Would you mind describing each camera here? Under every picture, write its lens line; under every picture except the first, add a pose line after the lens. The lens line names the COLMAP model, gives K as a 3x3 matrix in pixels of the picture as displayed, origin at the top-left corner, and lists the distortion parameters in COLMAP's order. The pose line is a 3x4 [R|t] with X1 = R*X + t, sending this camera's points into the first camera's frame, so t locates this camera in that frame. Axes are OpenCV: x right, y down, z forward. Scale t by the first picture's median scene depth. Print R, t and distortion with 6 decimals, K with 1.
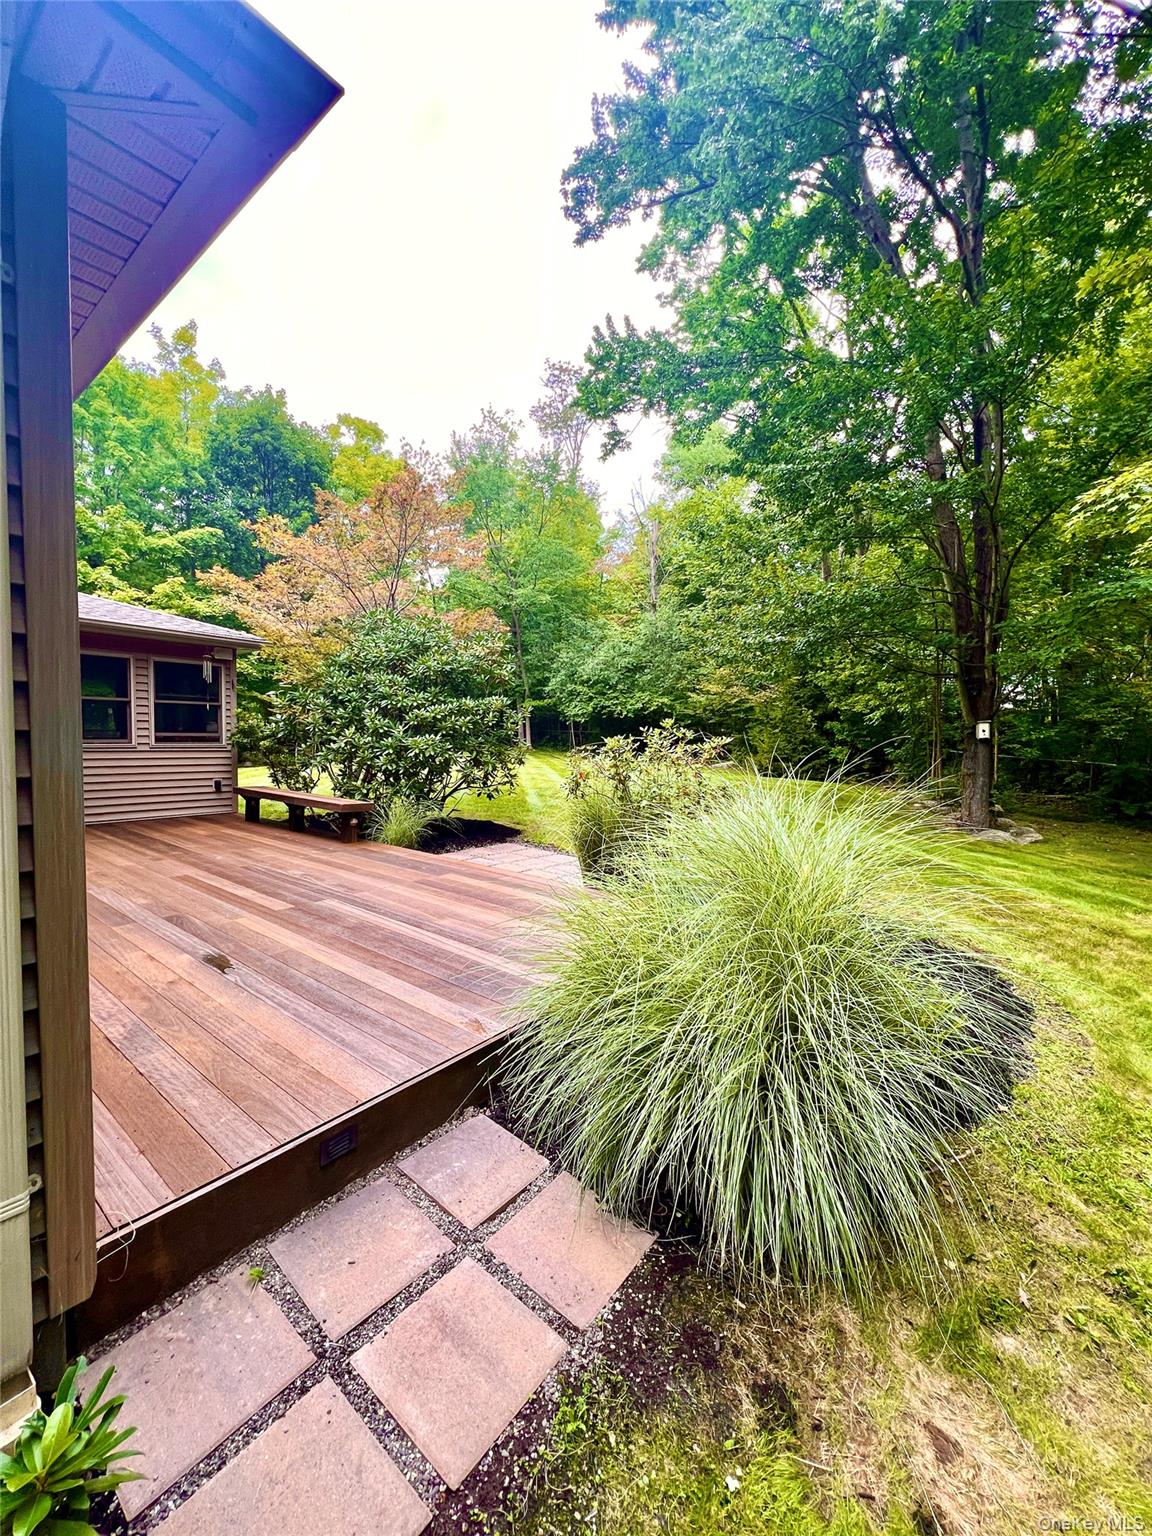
lens RADIAL K [[617.4, 0, 577.5], [0, 617.4, 765.2], [0, 0, 1]] dist [-0.000578, 0.000368]
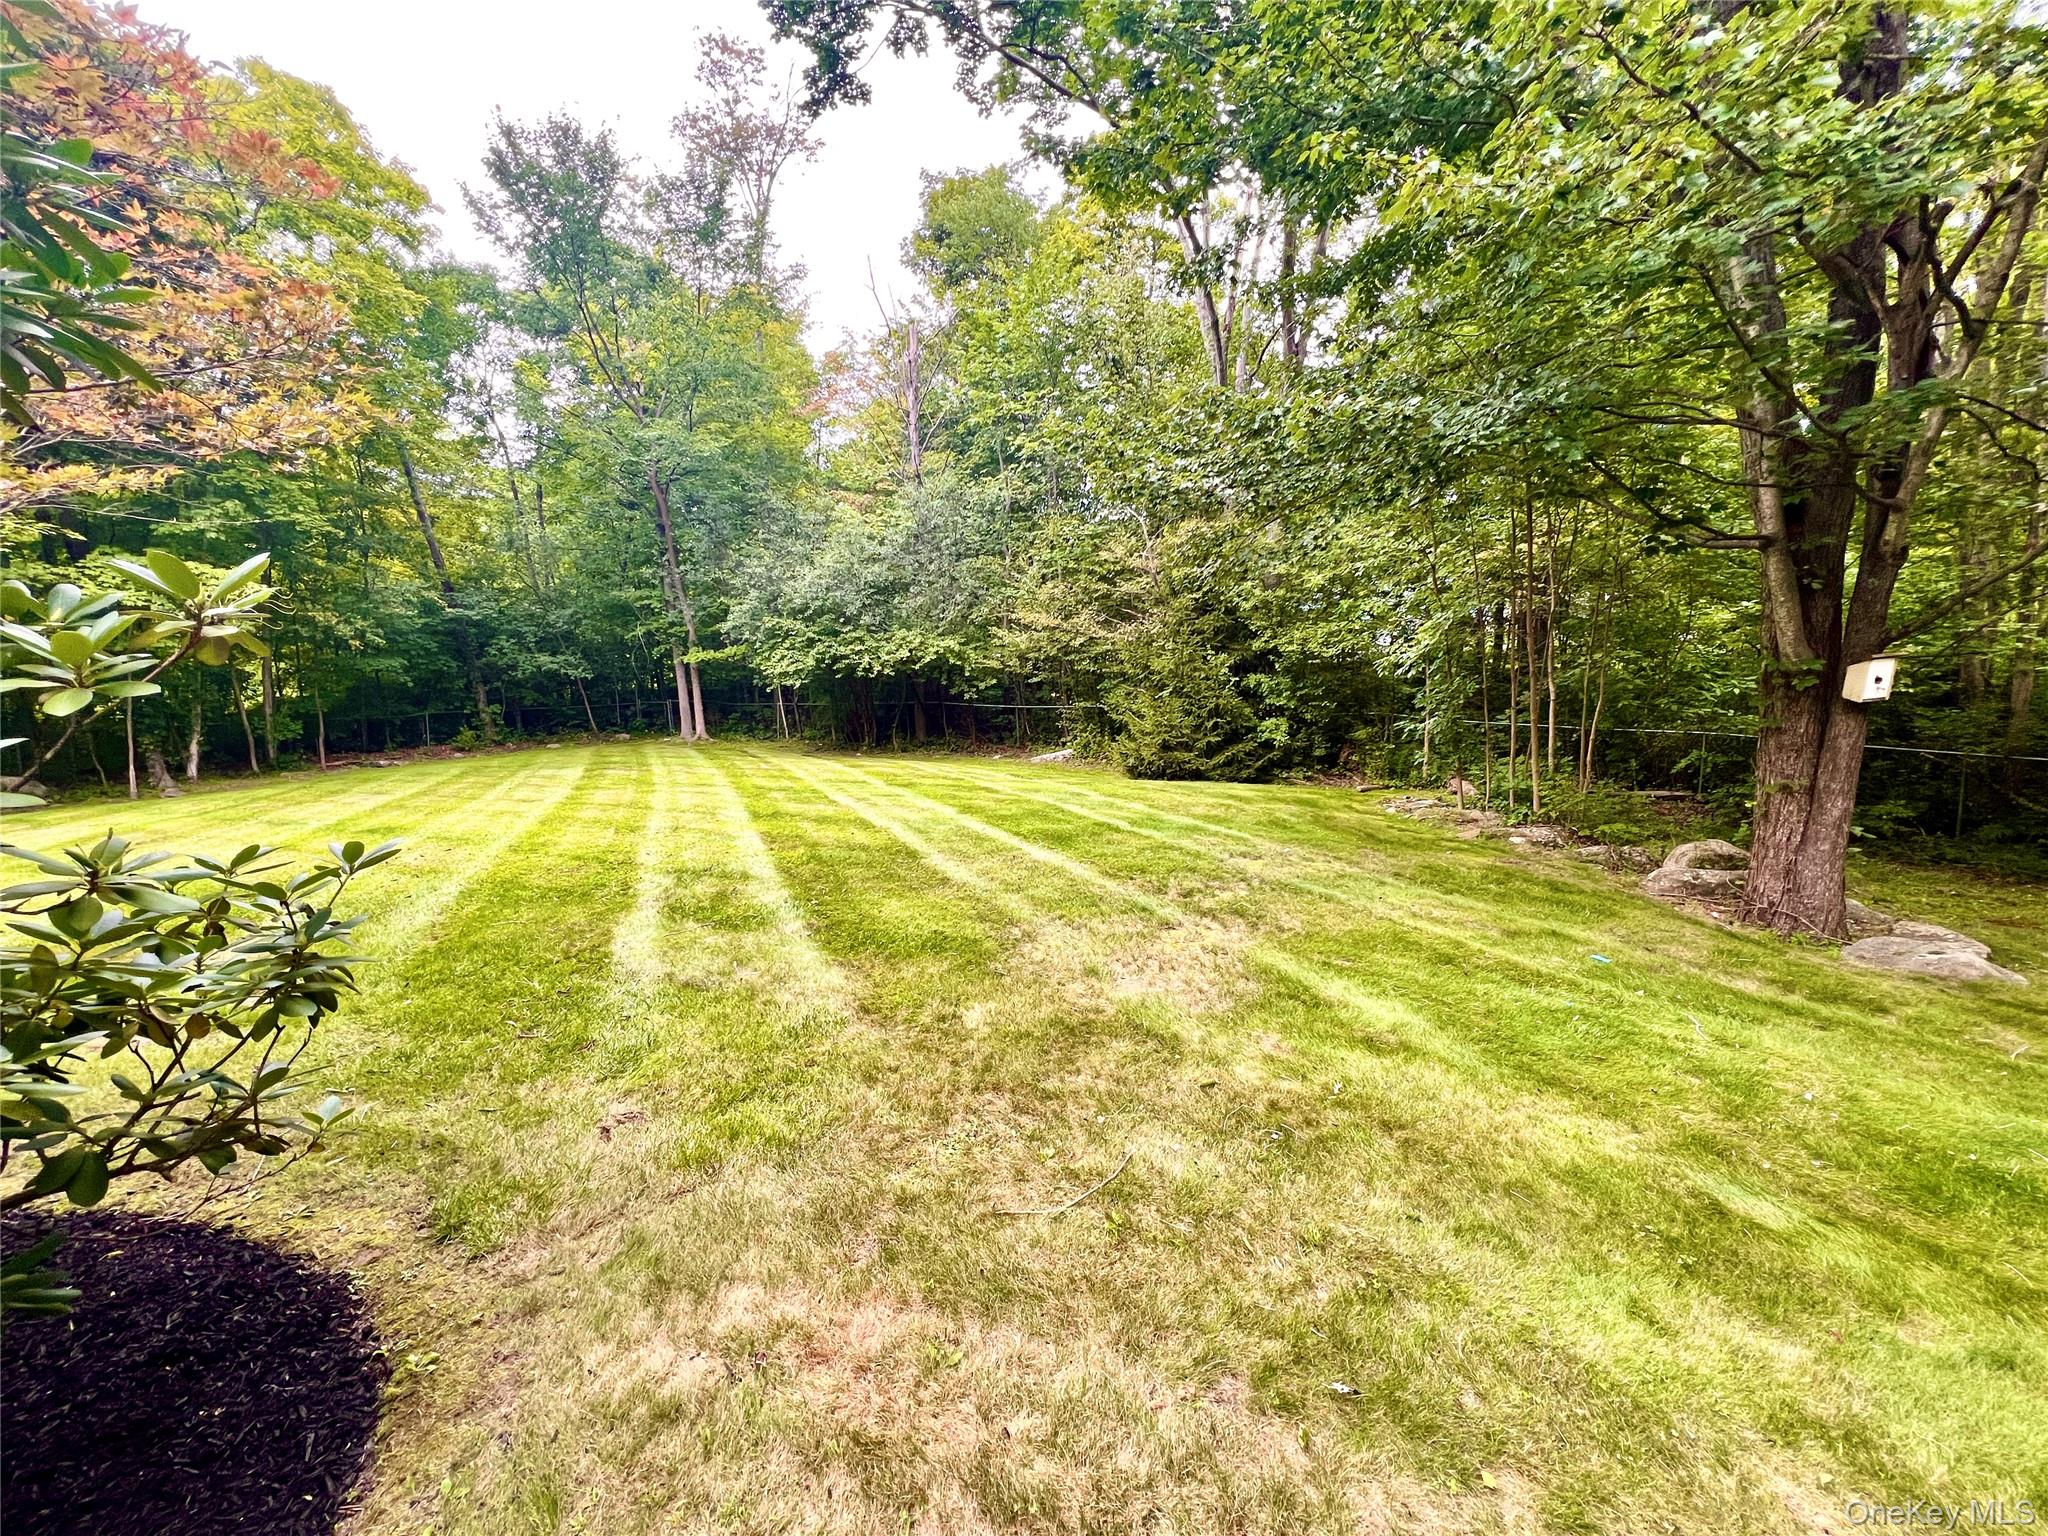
lens RADIAL K [[823.2, 0, 1024.9], [0, 823.2, 765.1], [0, 0, 1]] dist [-0.000578, 0.000368]
pose [[0.962844, -0.051311, 0.265140, 0.005646], [0.044148, 0.998483, 0.032910, -0.017470], [-0.266427, -0.019982, 0.963648, 0.264994]]
